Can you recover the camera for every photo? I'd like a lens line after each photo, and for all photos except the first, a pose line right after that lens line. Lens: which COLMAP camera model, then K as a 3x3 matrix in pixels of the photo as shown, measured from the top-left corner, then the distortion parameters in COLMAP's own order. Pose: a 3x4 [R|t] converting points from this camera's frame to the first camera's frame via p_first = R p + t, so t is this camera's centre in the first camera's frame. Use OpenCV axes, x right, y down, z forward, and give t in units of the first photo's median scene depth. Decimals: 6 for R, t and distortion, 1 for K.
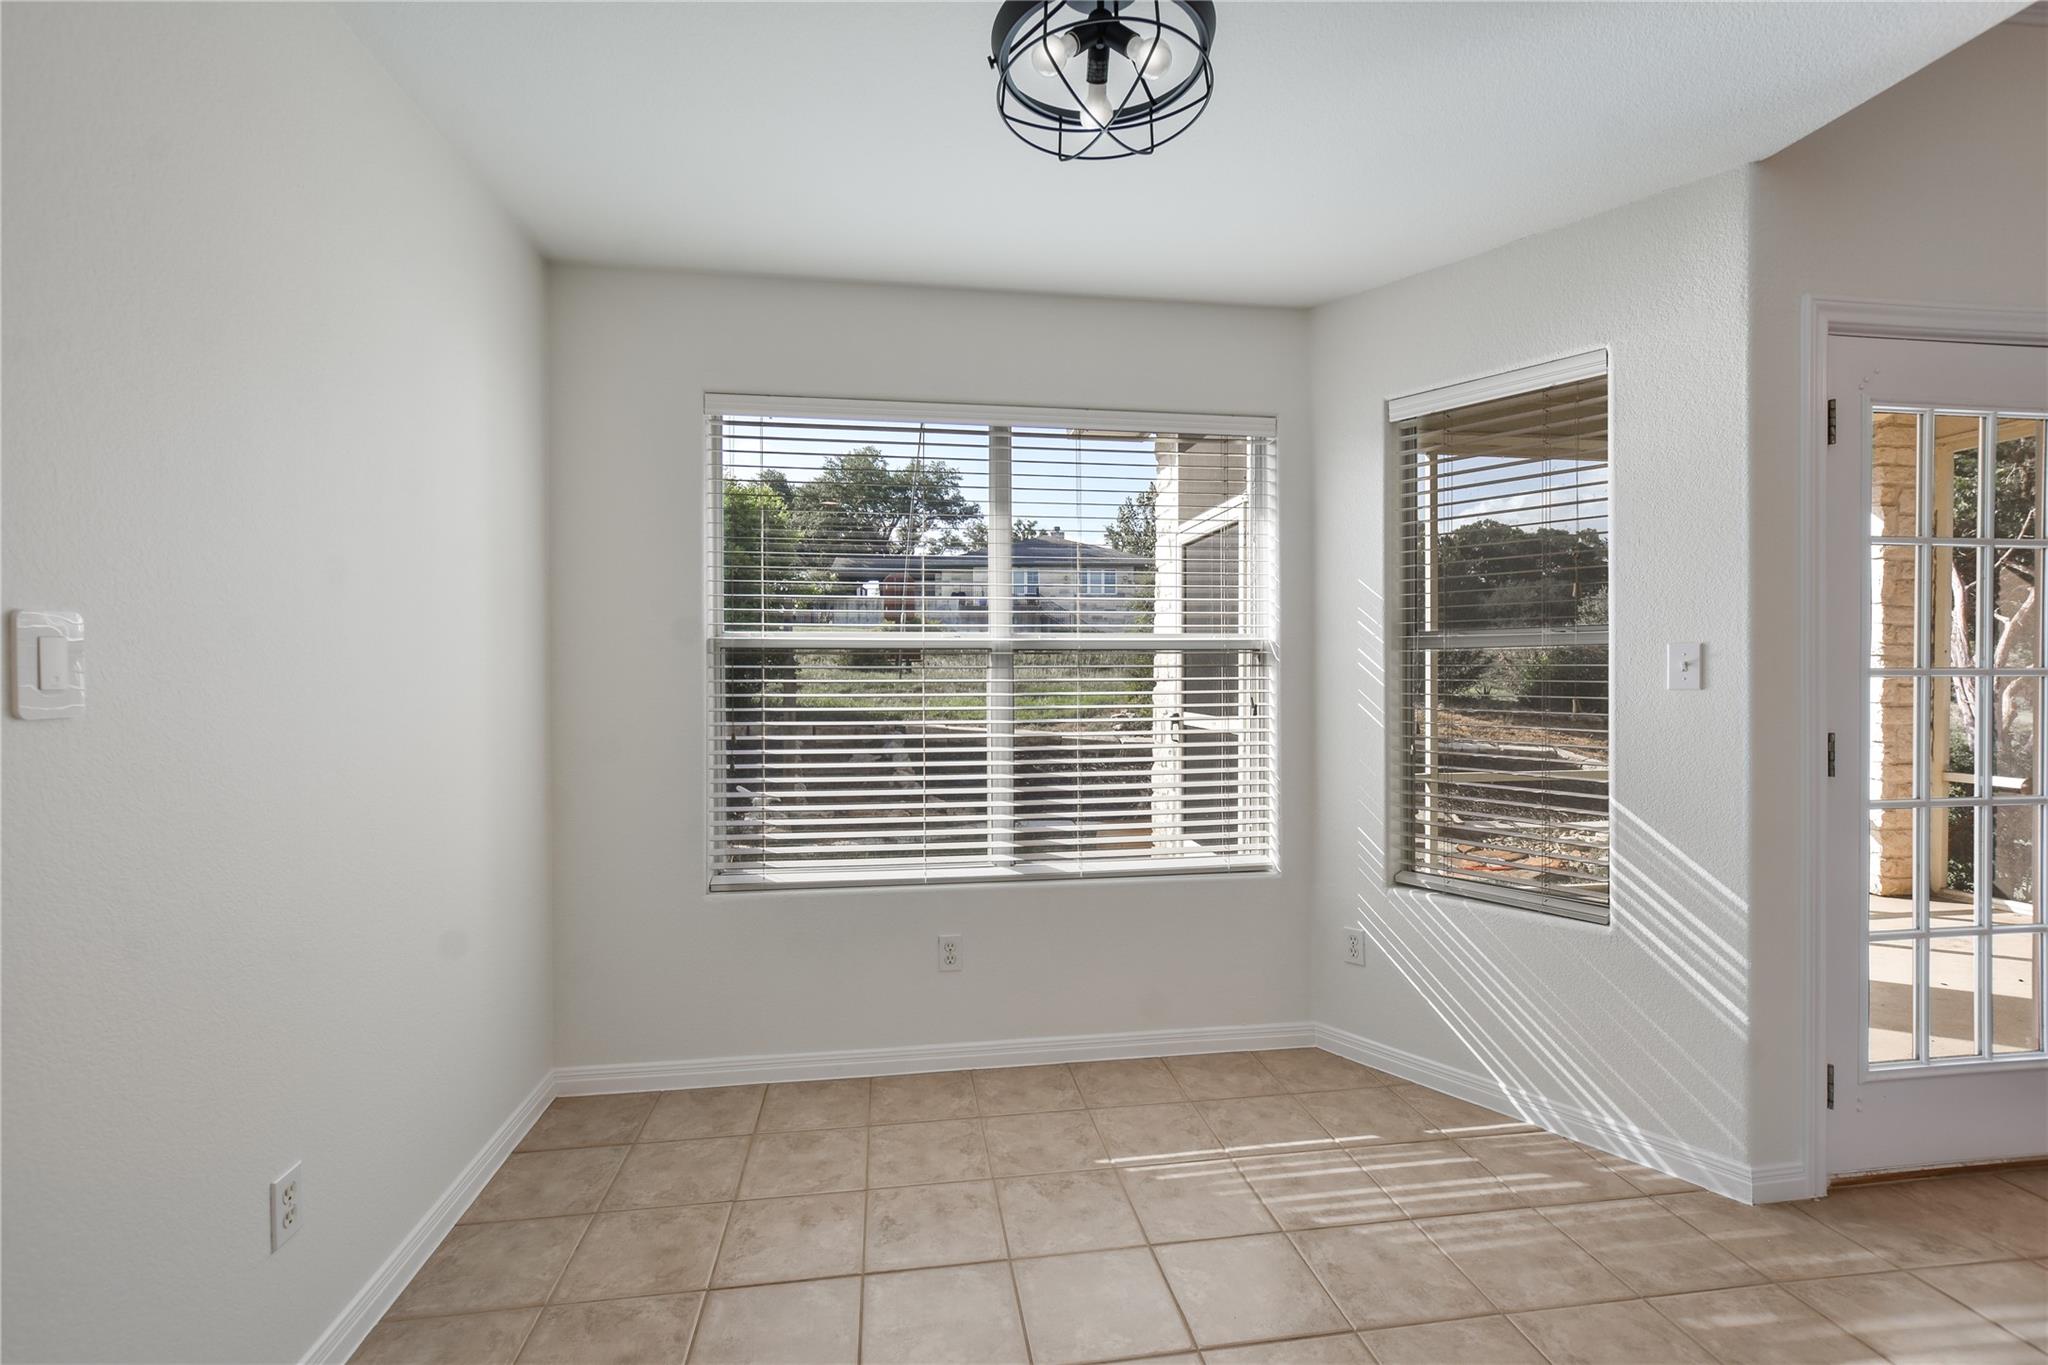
lens RADIAL K [[928.2, 0, 1025.2], [0, 928.2, 670.6], [0, 0, 1]] dist [-0.016245, 0.000142]
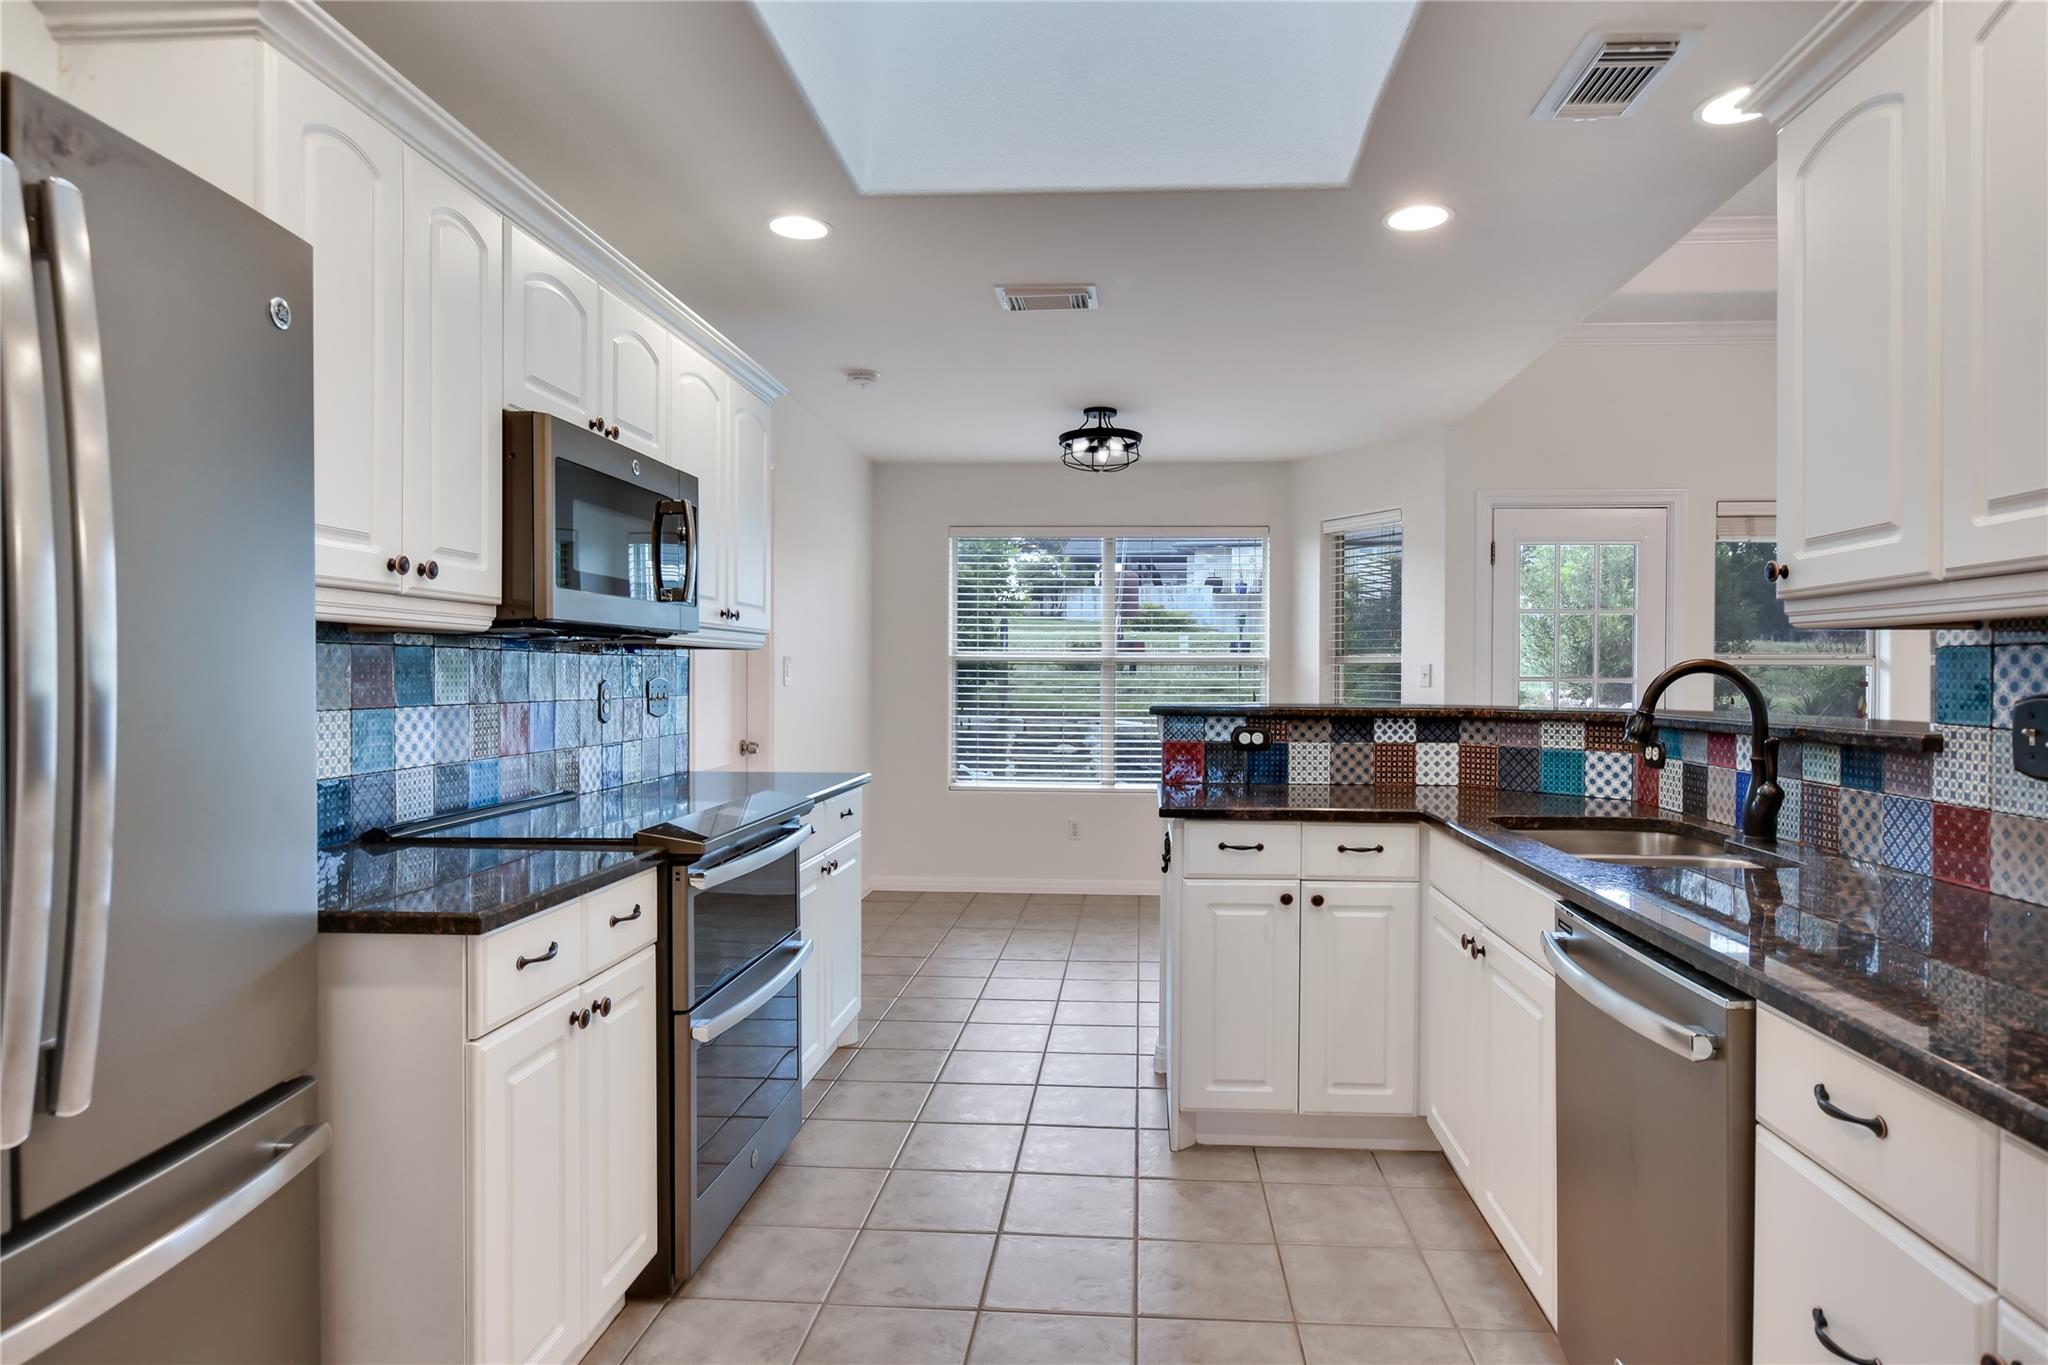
lens RADIAL K [[1103.5, 0, 1017.2], [0, 1103.5, 679.3], [0, 0, 1]] dist [-0.024431, 0.000807]
pose [[0.969812, 0.006969, -0.243756, 0.322725], [-0.007364, 0.999973, -0.000709, 0.009169], [0.243744, 0.002483, 0.969836, -1.093196]]
